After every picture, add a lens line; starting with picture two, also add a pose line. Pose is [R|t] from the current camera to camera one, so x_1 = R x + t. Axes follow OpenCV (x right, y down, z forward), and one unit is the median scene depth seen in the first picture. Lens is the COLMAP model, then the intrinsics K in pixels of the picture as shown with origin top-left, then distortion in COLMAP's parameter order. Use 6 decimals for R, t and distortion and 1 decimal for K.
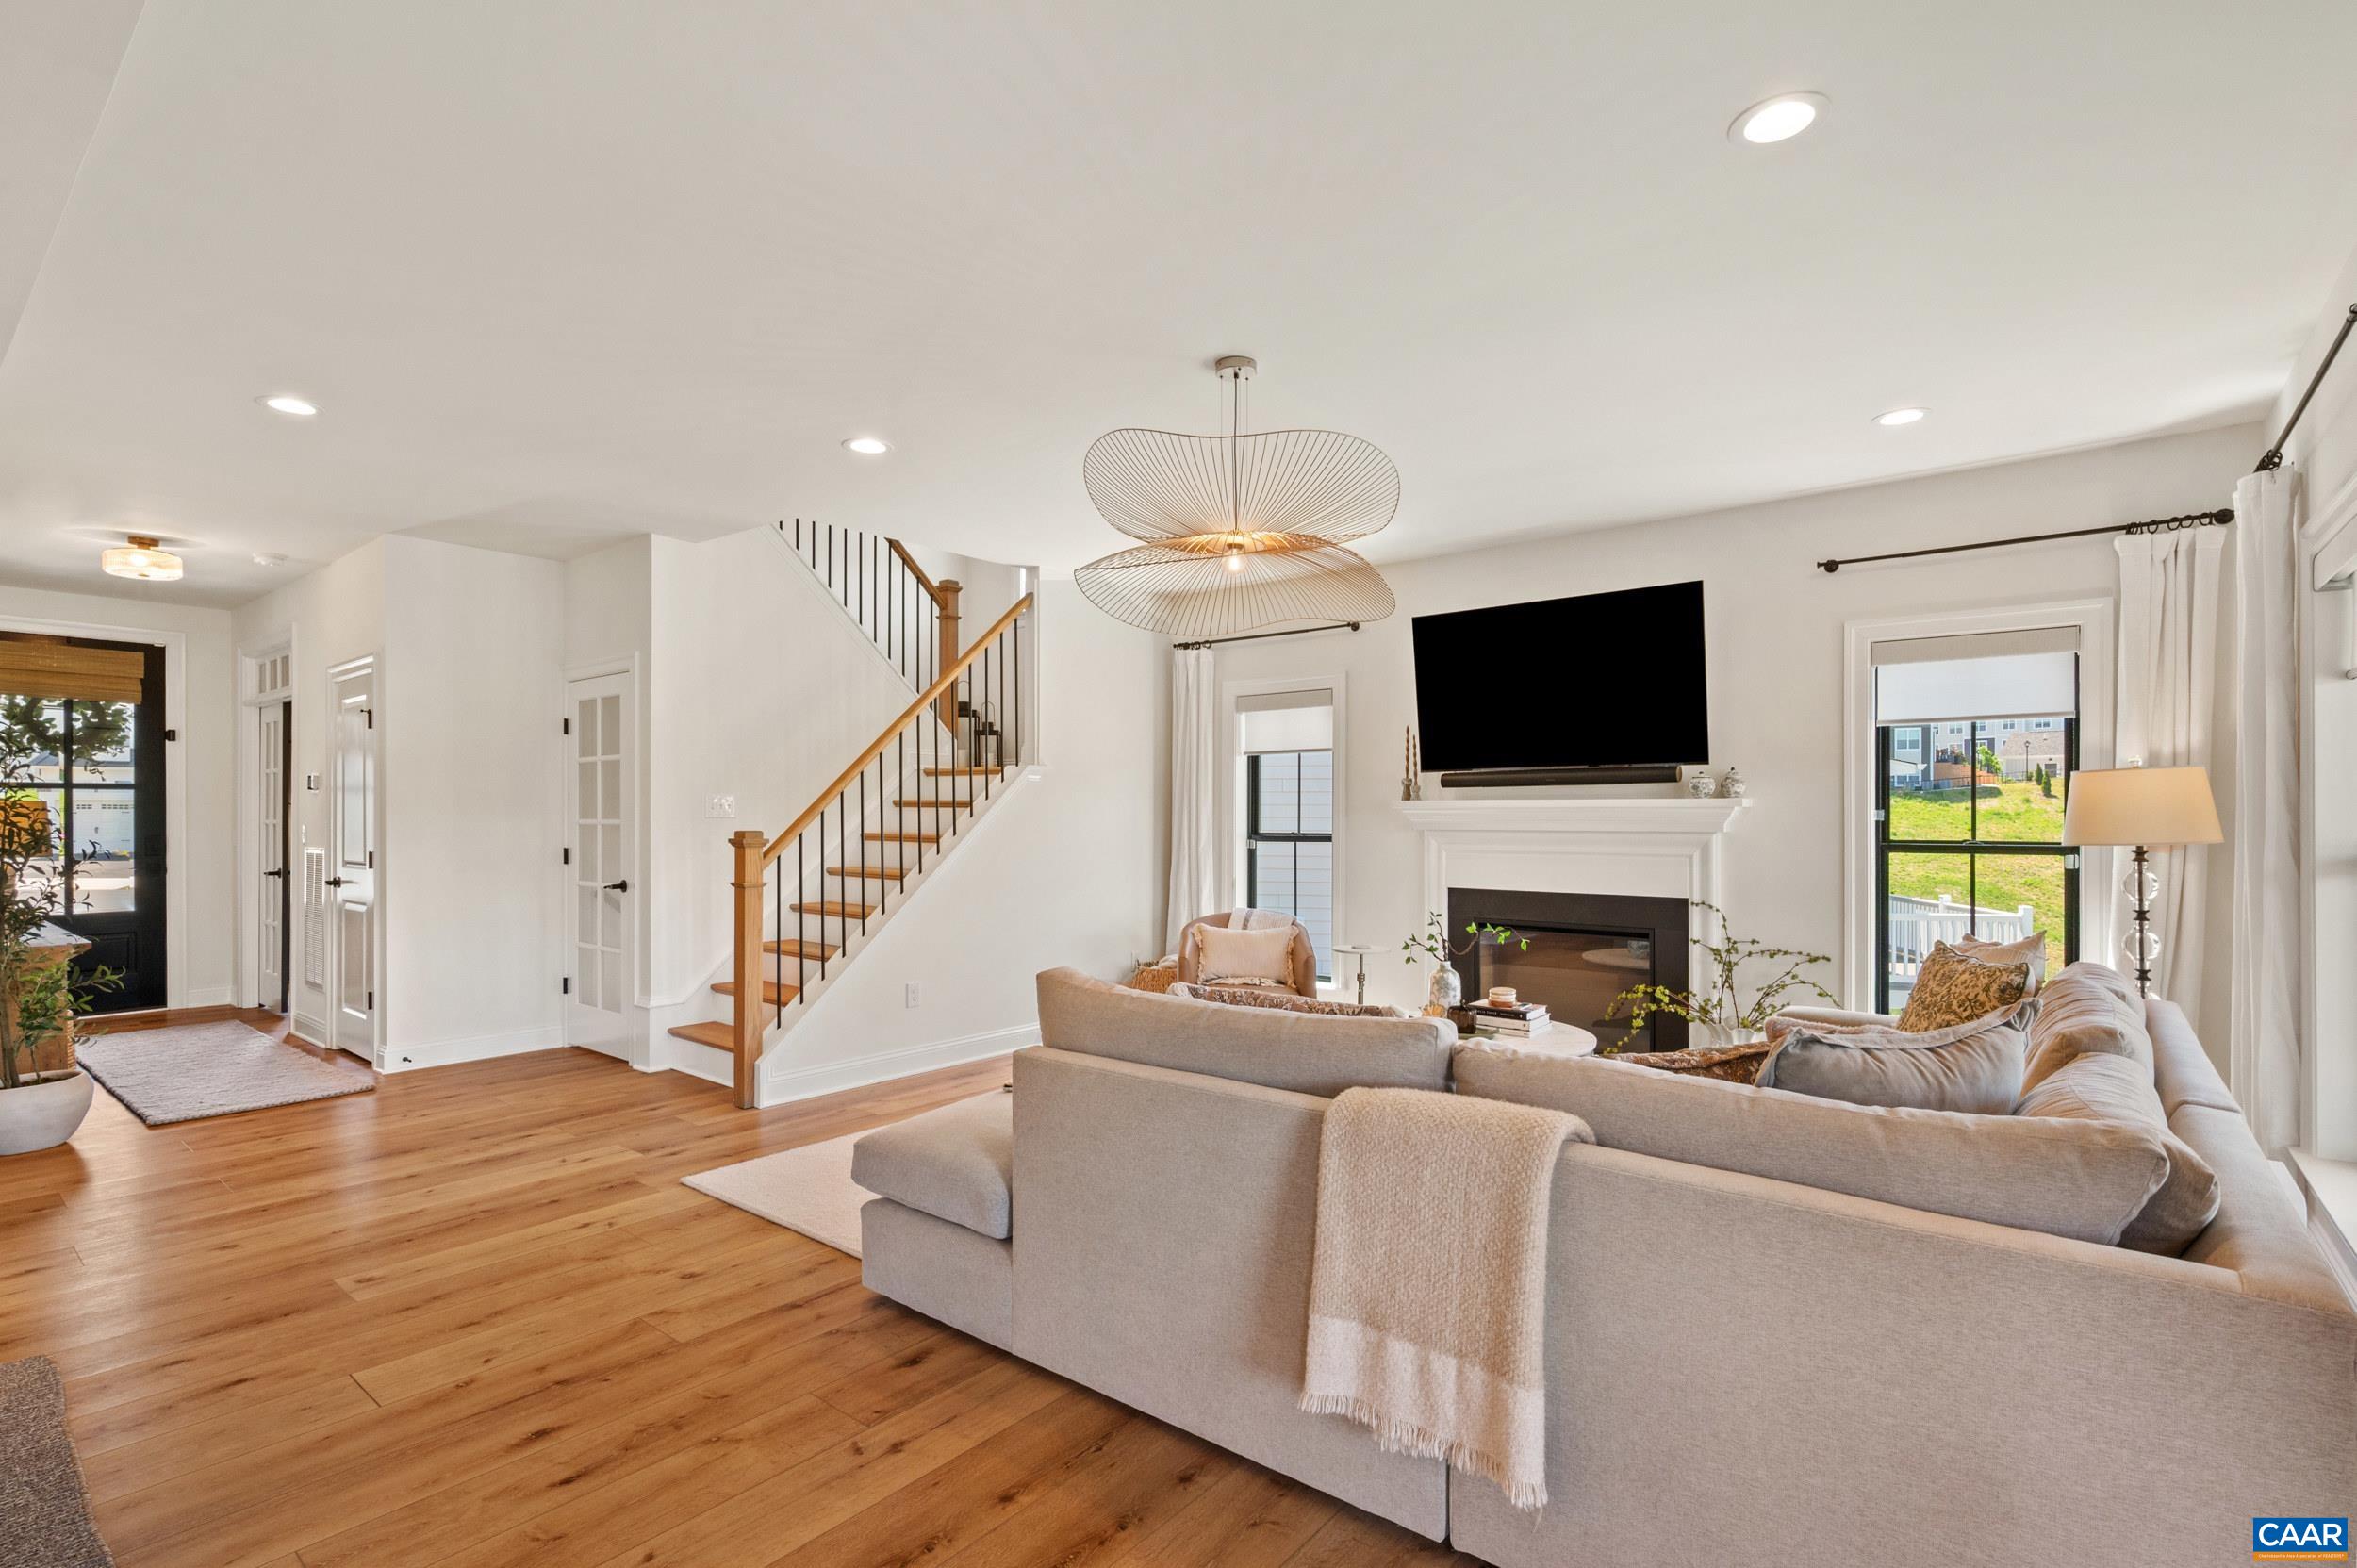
lens RADIAL K [[1061.6, 0, 1175.8], [0, 1061.6, 807.2], [0, 0, 1]] dist [-0.001405, 0.000278]
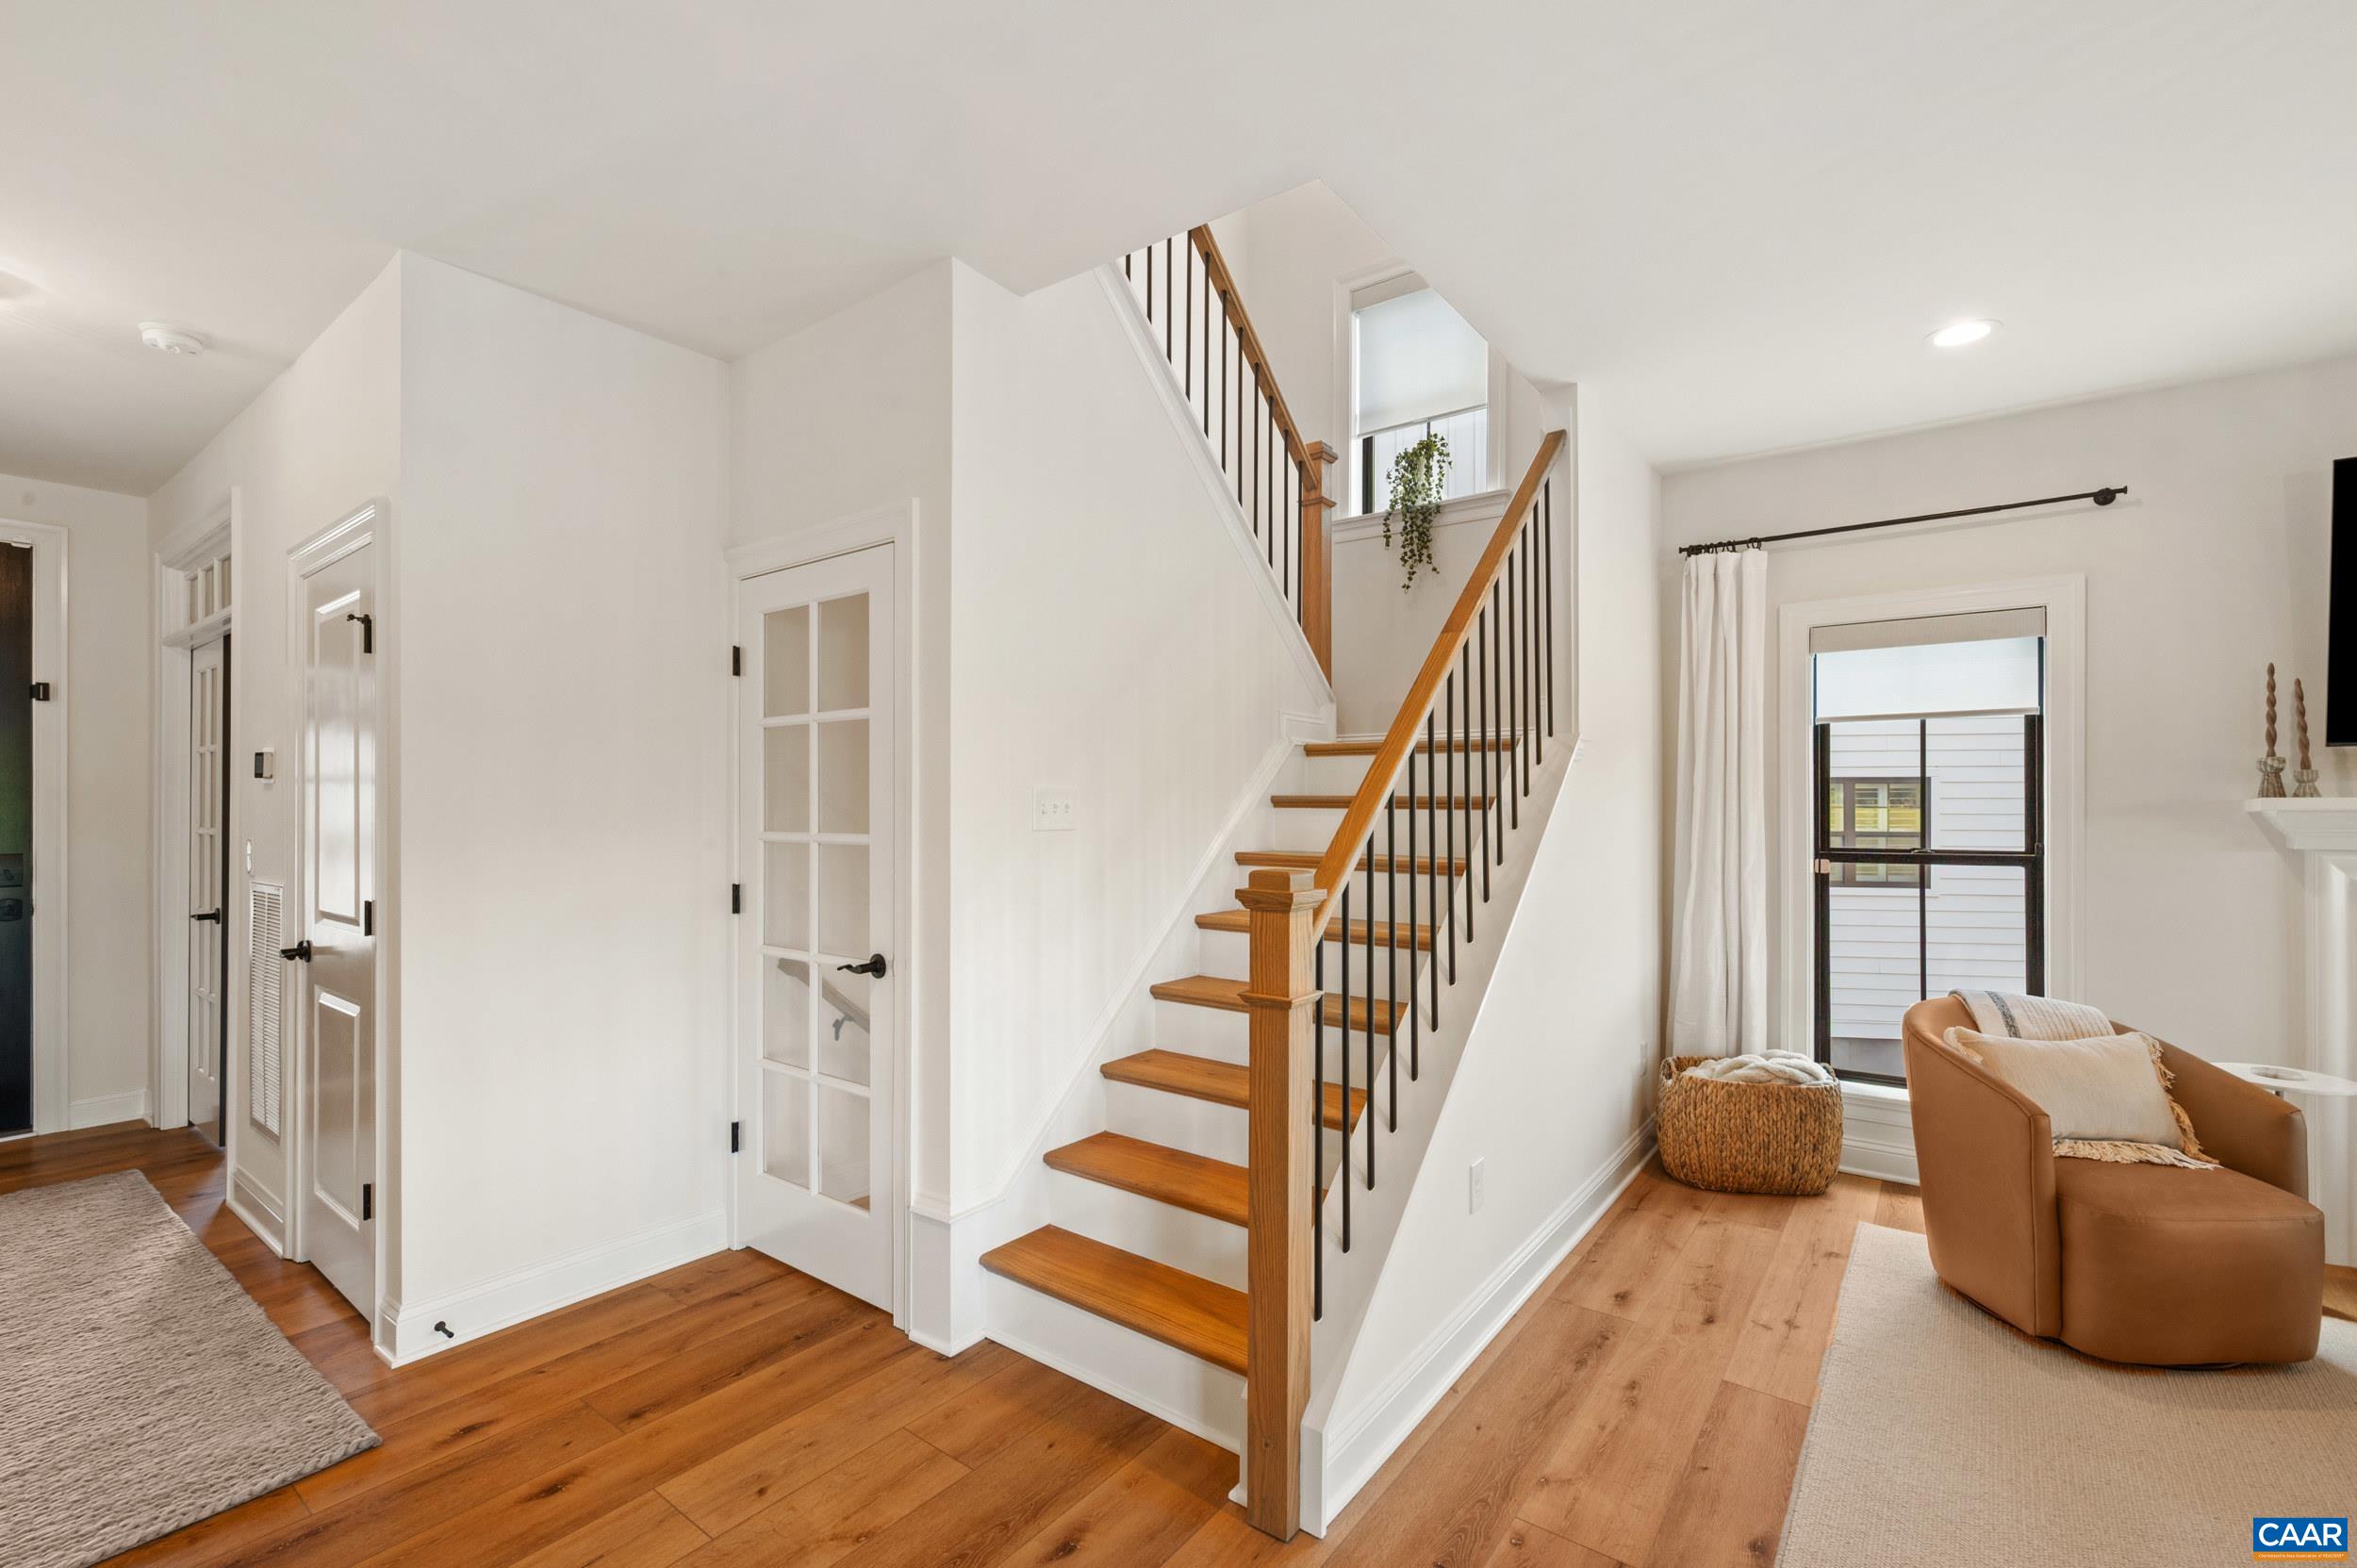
lens RADIAL K [[1013.4, 0, 1184.3], [0, 1013.4, 797.8], [0, 0, 1]] dist [0.000427, -0.000641]
pose [[0.999597, -0.000330, 0.028392, -0.360944], [0.000403, 0.999997, -0.002560, -0.004620], [-0.028391, 0.002570, 0.999594, 0.475430]]
